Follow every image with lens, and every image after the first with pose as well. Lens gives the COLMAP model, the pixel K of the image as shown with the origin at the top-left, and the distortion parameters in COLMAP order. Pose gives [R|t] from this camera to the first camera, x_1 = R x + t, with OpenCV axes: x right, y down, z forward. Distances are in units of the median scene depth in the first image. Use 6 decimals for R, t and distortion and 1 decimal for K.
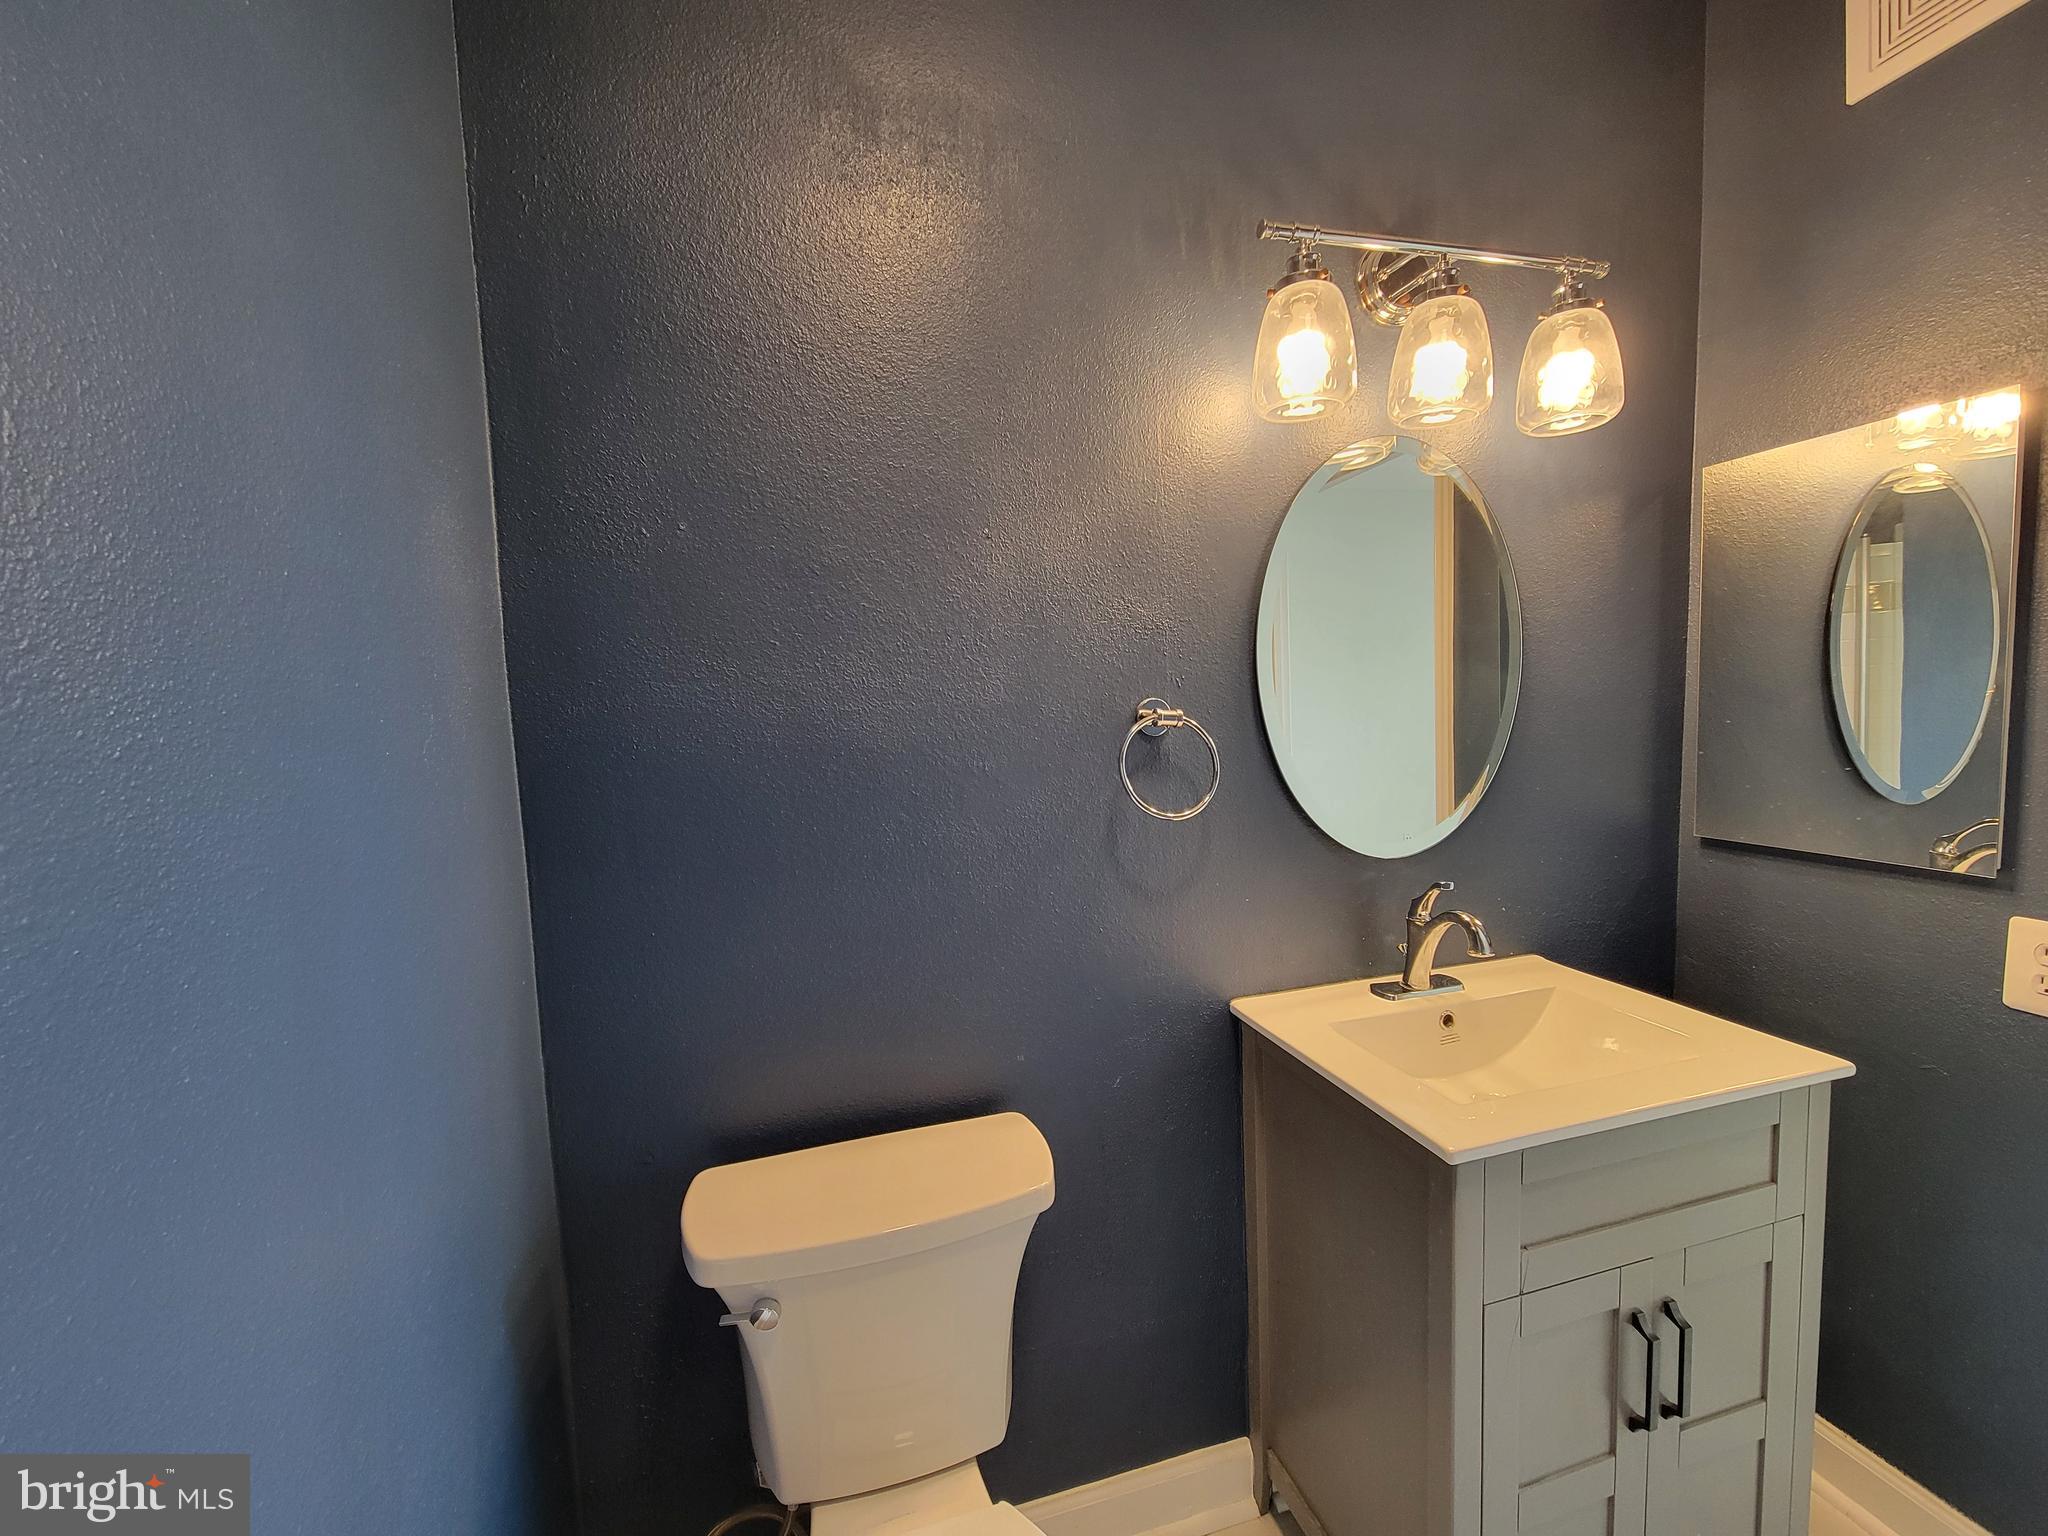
lens RADIAL K [[833.3, 0, 1024.0], [0, 833.3, 768.0], [0, 0, 1]] dist [-0.000176, -0.000034]
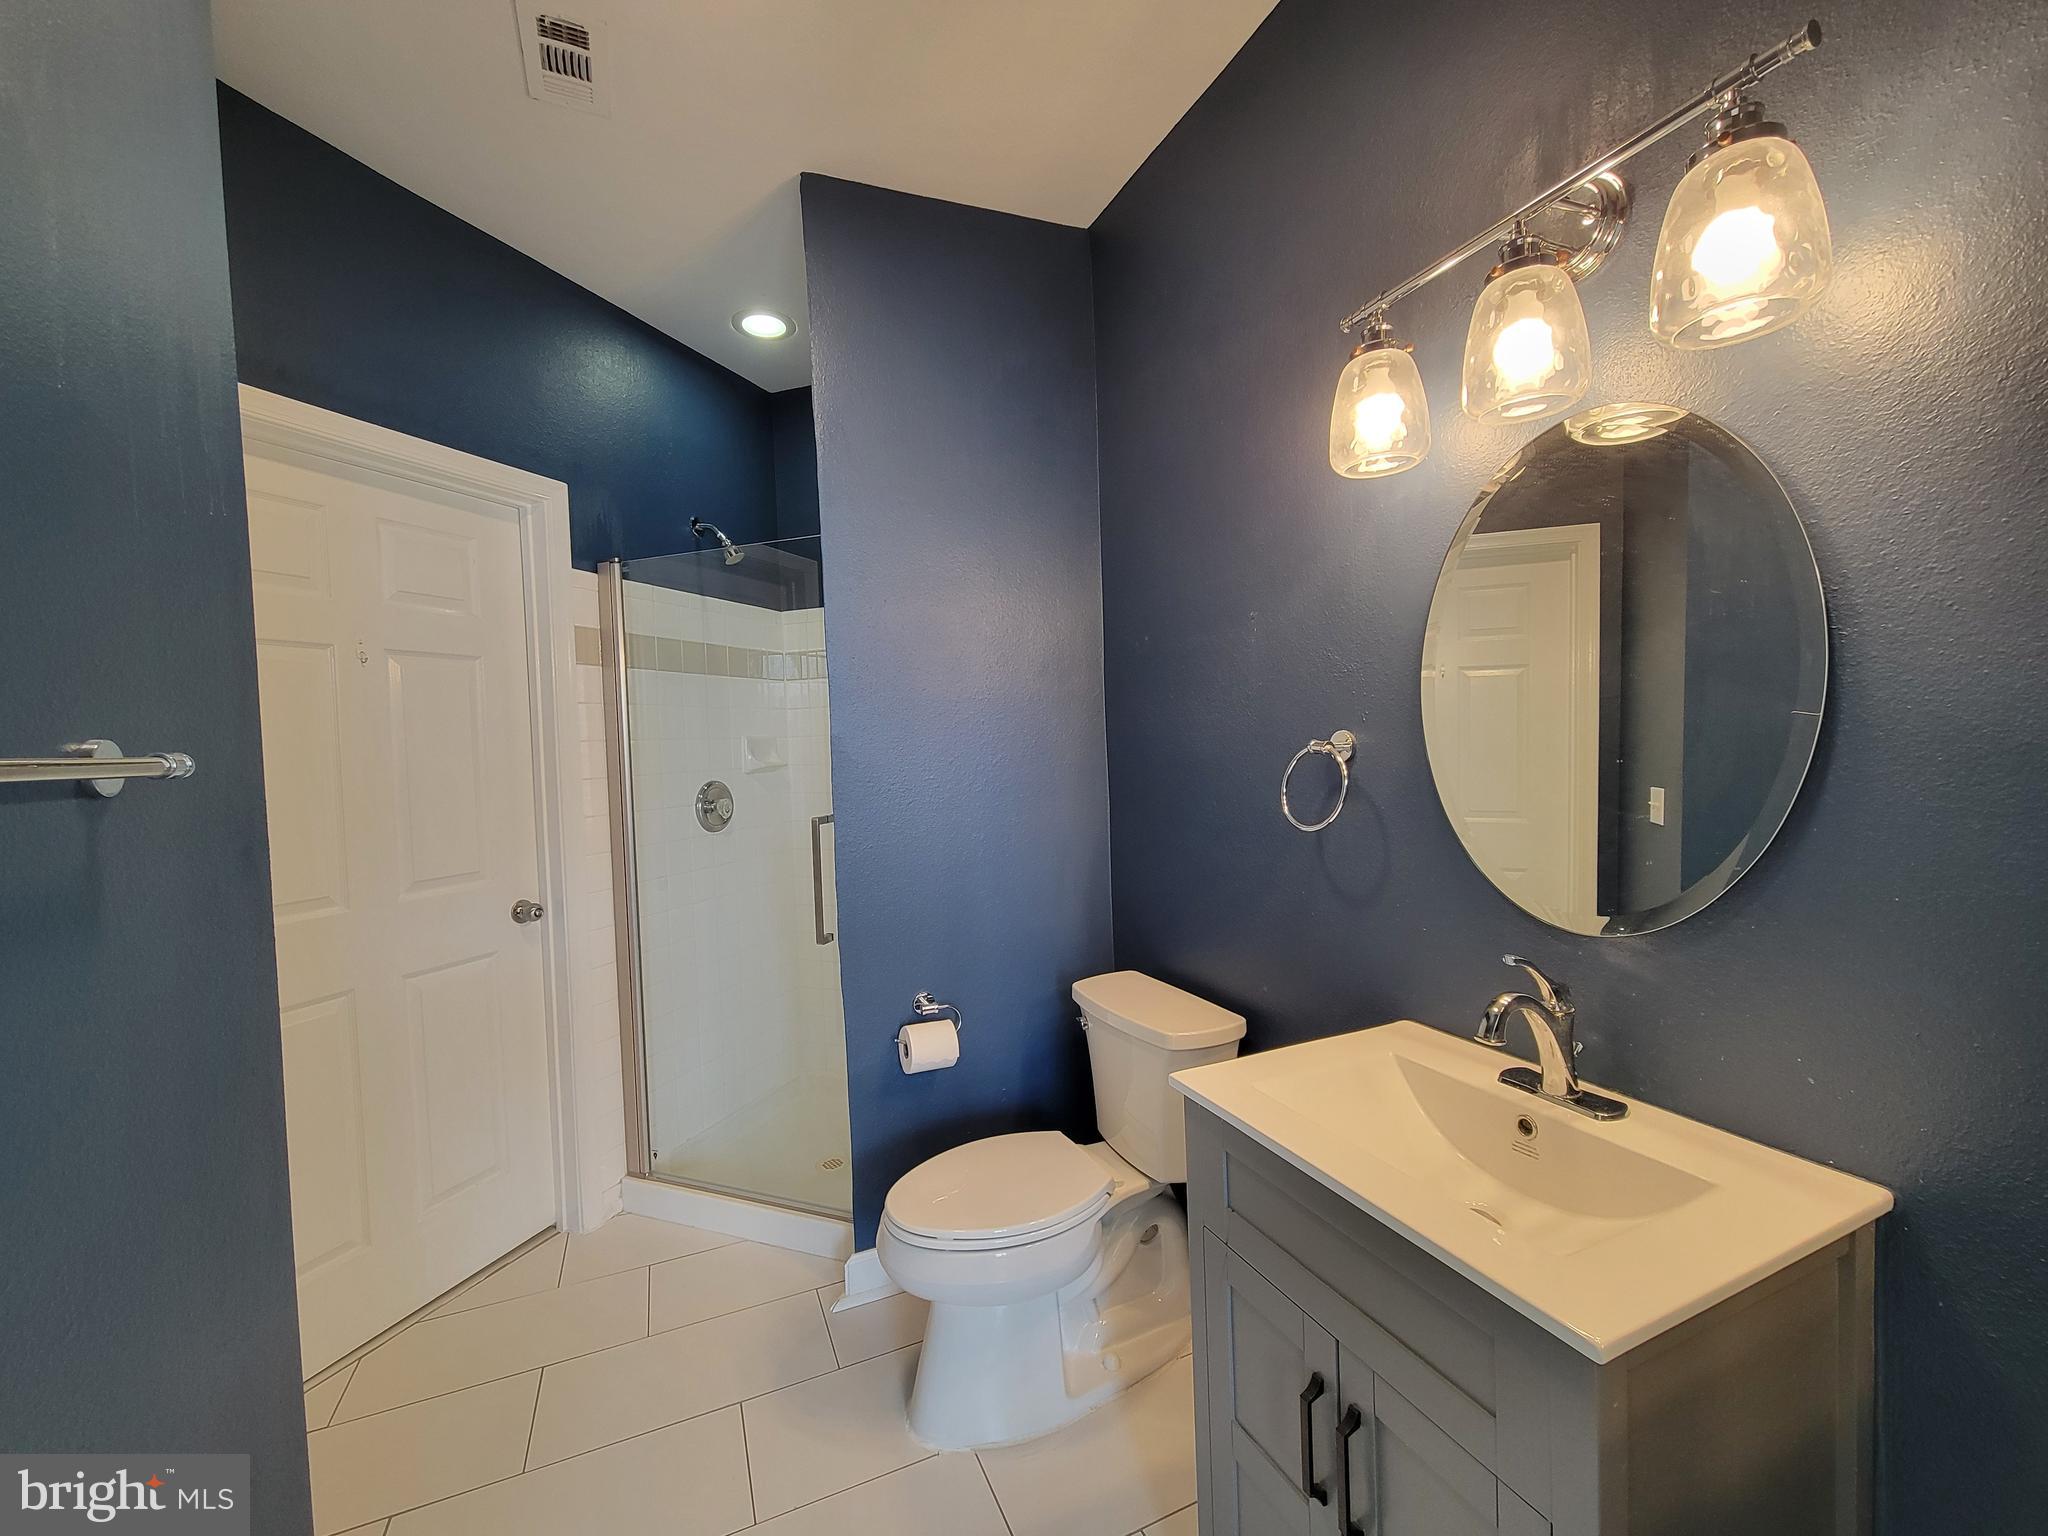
lens RADIAL K [[833.3, 0, 1024.0], [0, 833.3, 768.0], [0, 0, 1]] dist [-0.000176, -0.000034]
pose [[0.154378, 0.074088, -0.985230, 1.256235], [-0.062582, 0.995915, 0.065085, -0.078721], [0.986028, 0.051610, 0.158384, 0.364469]]
